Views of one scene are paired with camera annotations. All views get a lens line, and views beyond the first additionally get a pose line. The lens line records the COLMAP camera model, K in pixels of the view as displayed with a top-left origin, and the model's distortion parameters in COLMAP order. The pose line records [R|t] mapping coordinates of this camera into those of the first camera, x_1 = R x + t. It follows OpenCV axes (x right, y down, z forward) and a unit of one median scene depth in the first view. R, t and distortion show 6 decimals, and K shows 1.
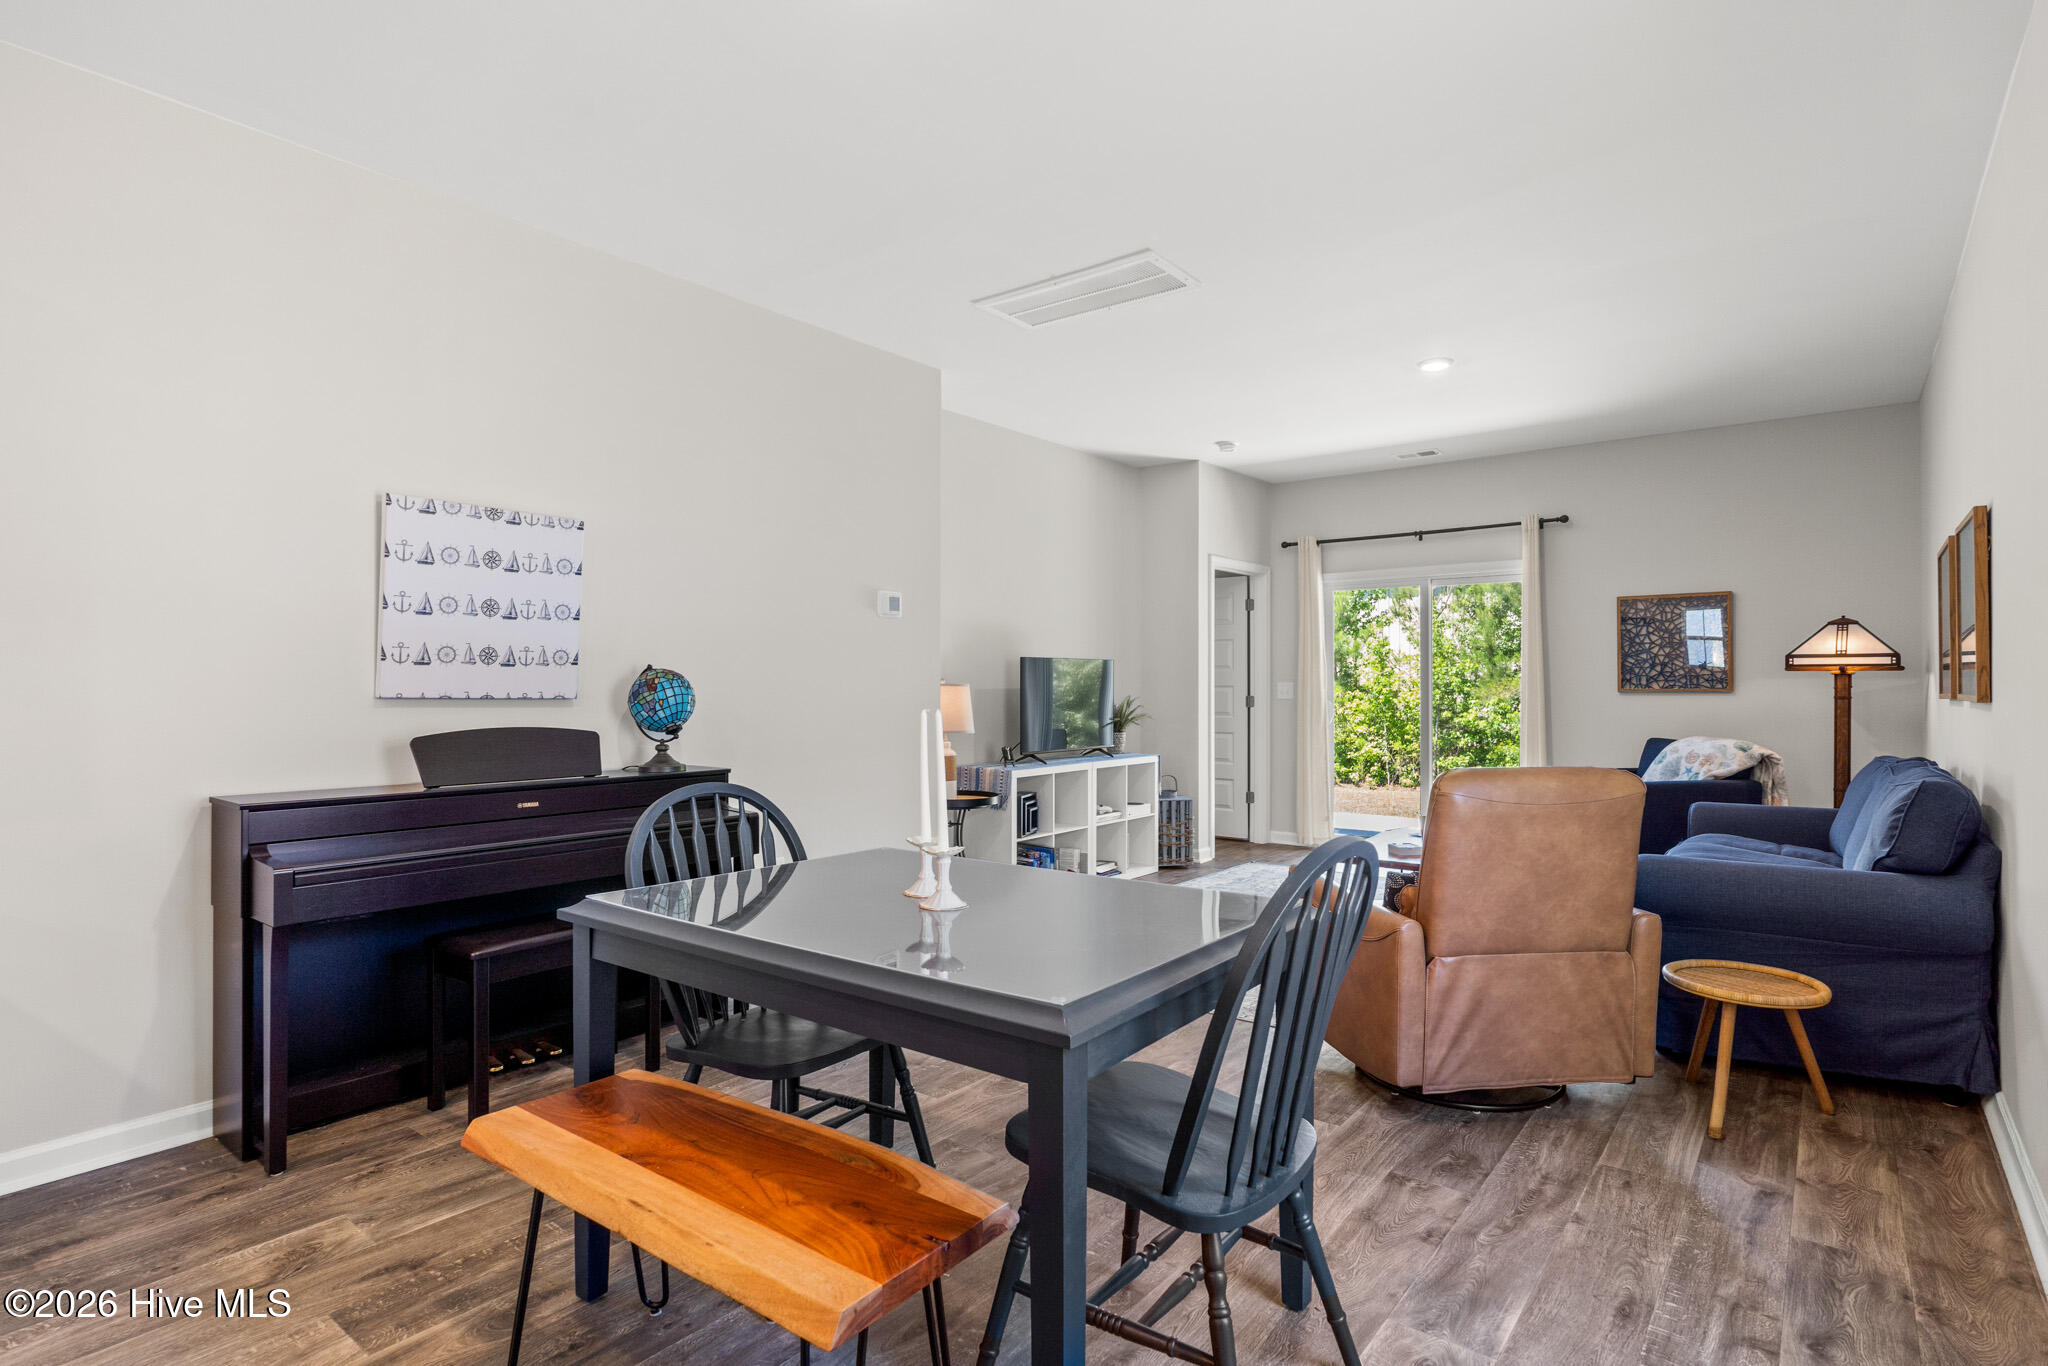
lens RADIAL K [[1051.6, 0, 1015.8], [0, 1051.6, 680.2], [0, 0, 1]] dist [-0.001284, 0.001372]
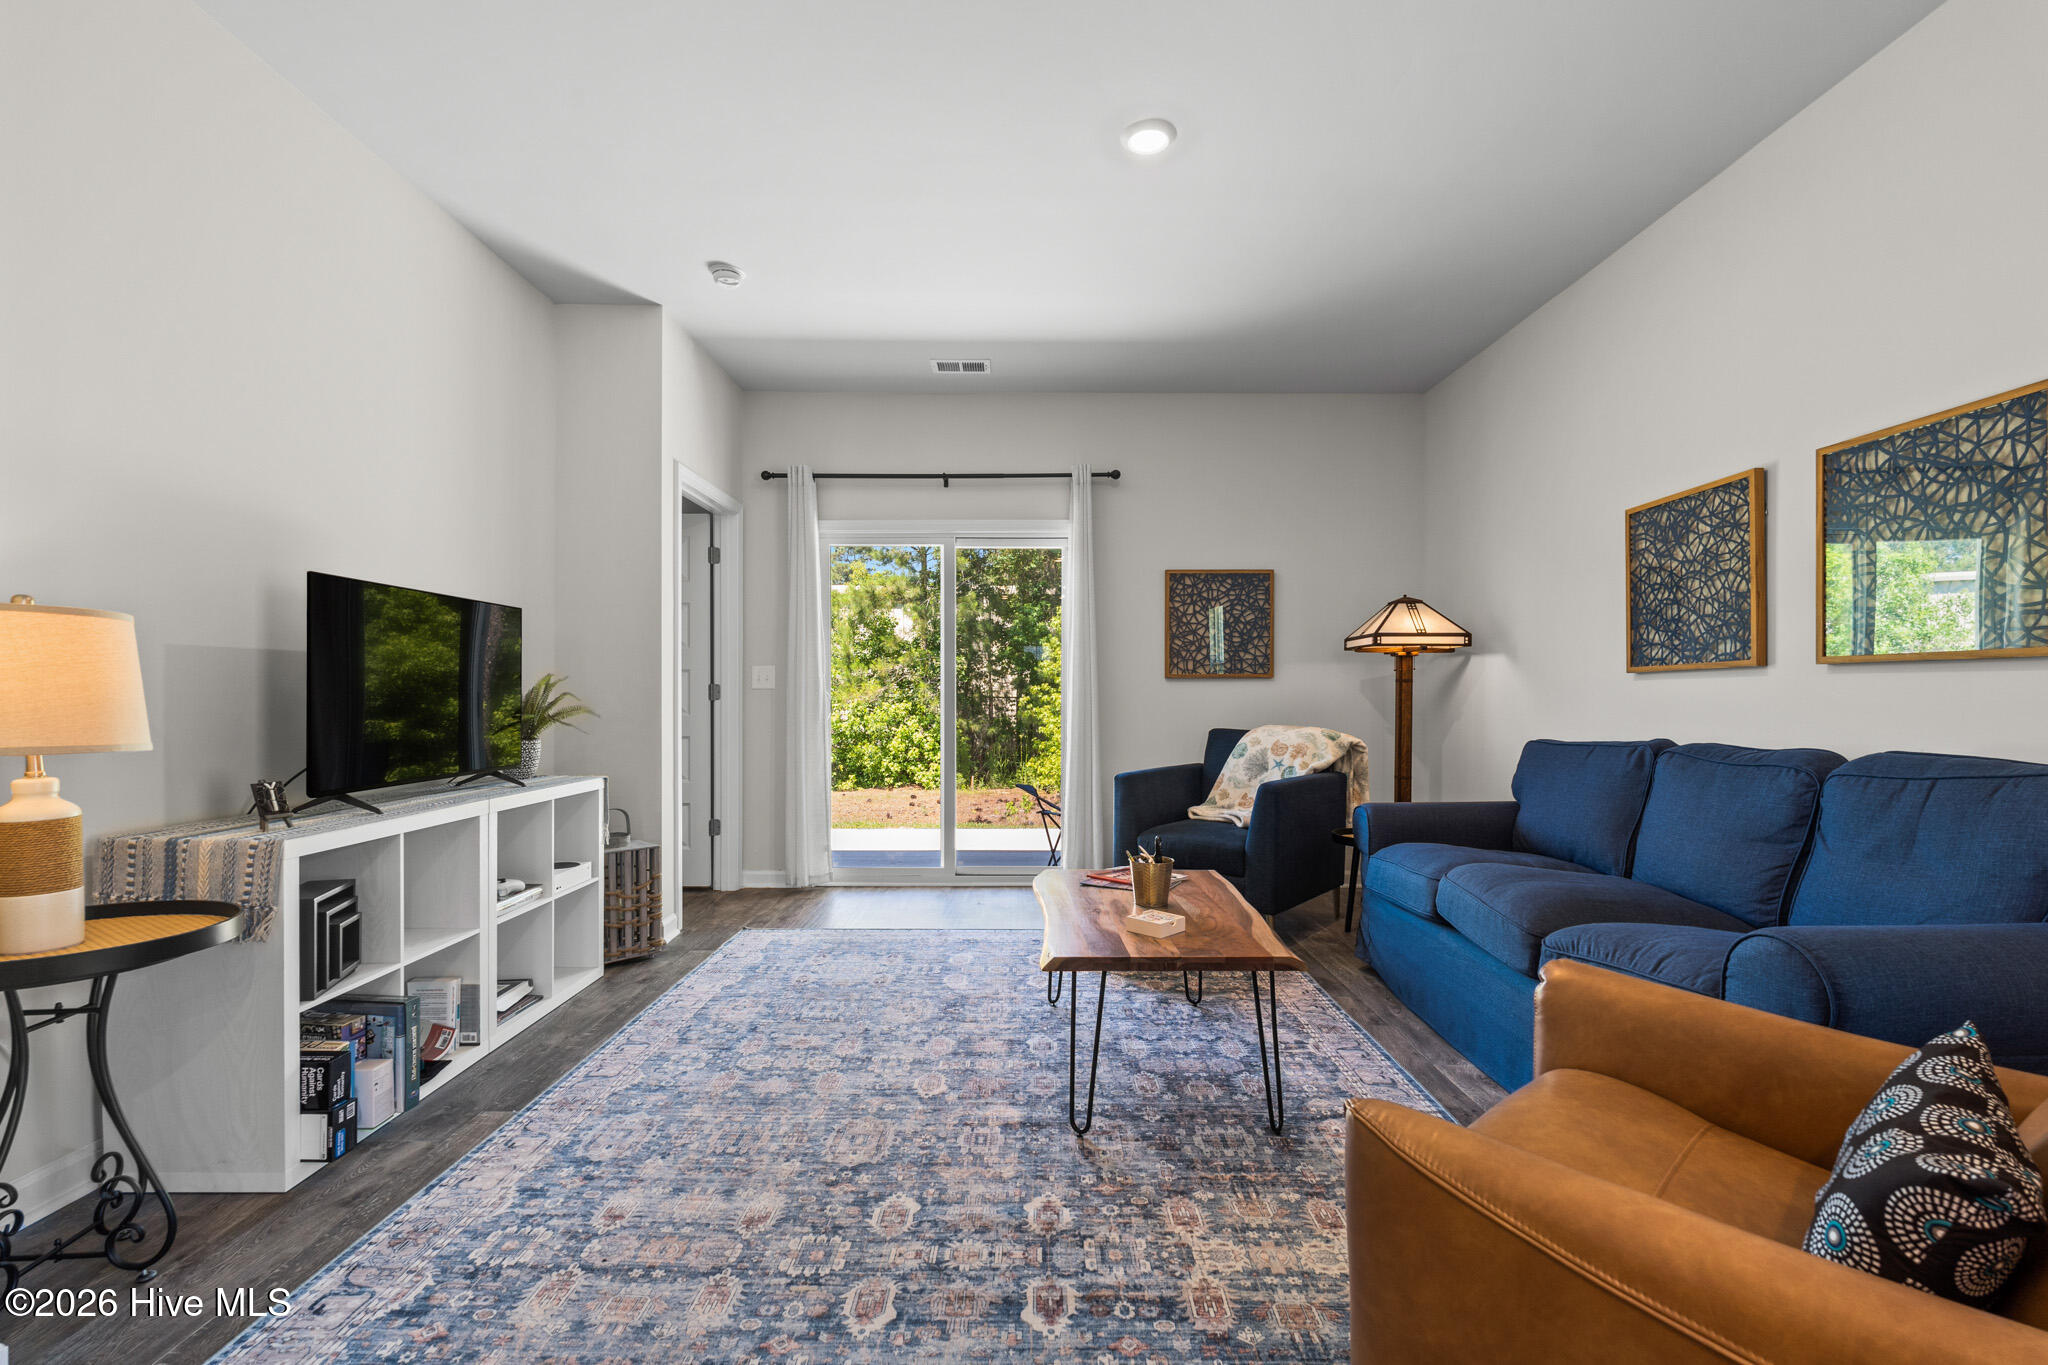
lens RADIAL K [[934.4, 0, 1035.3], [0, 934.4, 702.2], [0, 0, 1]] dist [-0.001317, 0.000484]
pose [[0.779884, -0.003124, 0.625917, -0.002516], [-0.004014, 0.999942, 0.009992, 0.024227], [-0.625912, -0.010305, 0.779826, 0.460633]]
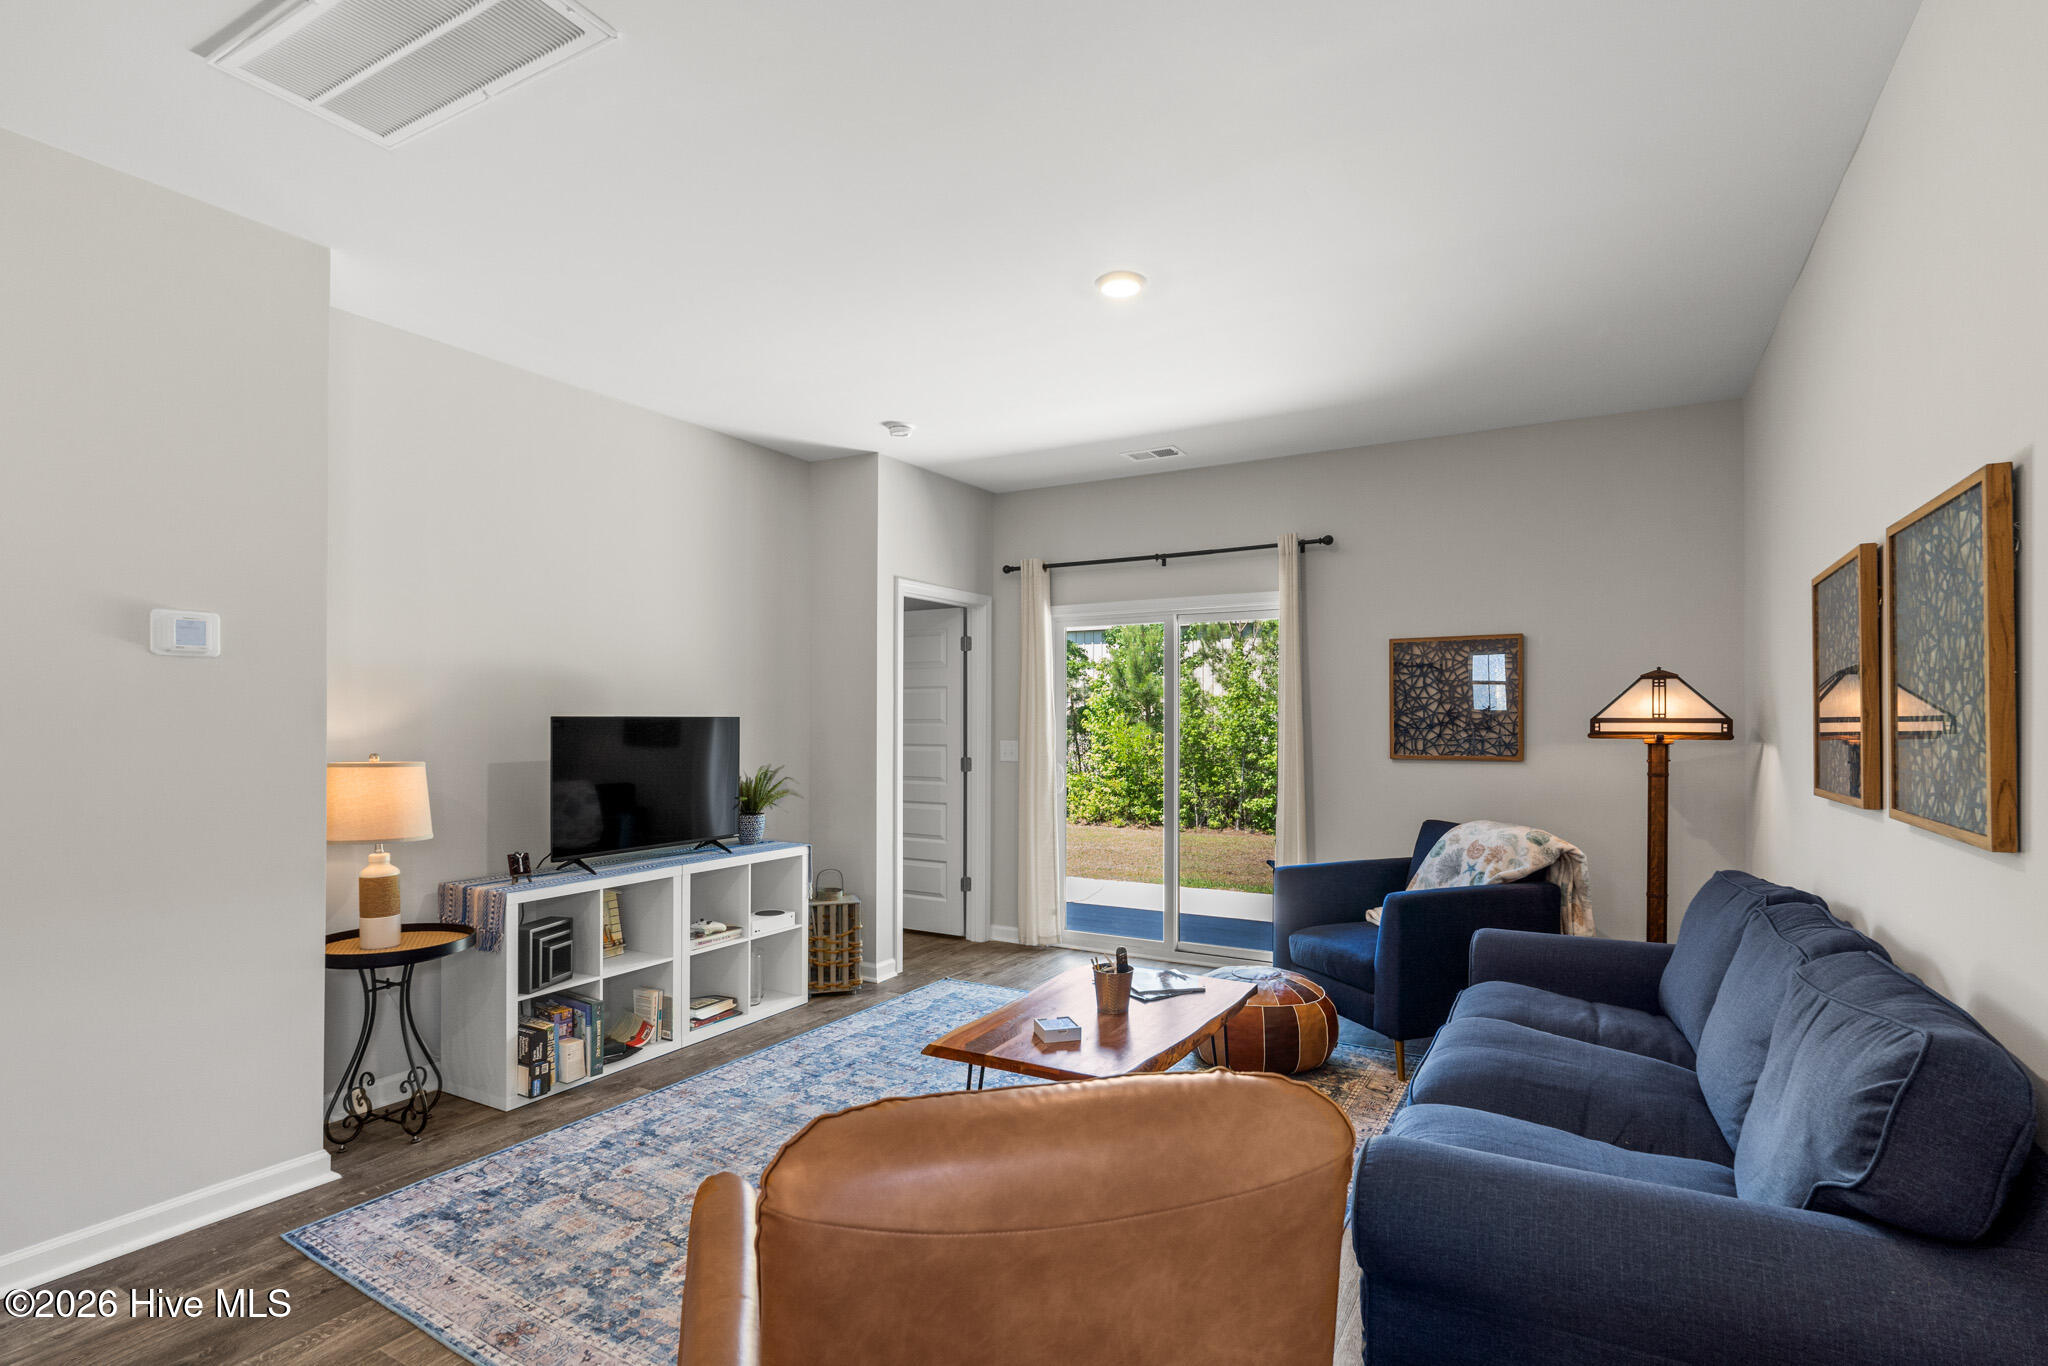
lens RADIAL K [[1009.1, 0, 1017.6], [0, 1009.1, 718.2], [0, 0, 1]] dist [-0.006030, 0.003269]
pose [[0.989793, 0.002085, 0.142494, 0.186435], [-0.002488, 0.999993, 0.002652, -0.020941], [-0.142488, -0.002979, 0.989792, 0.287456]]
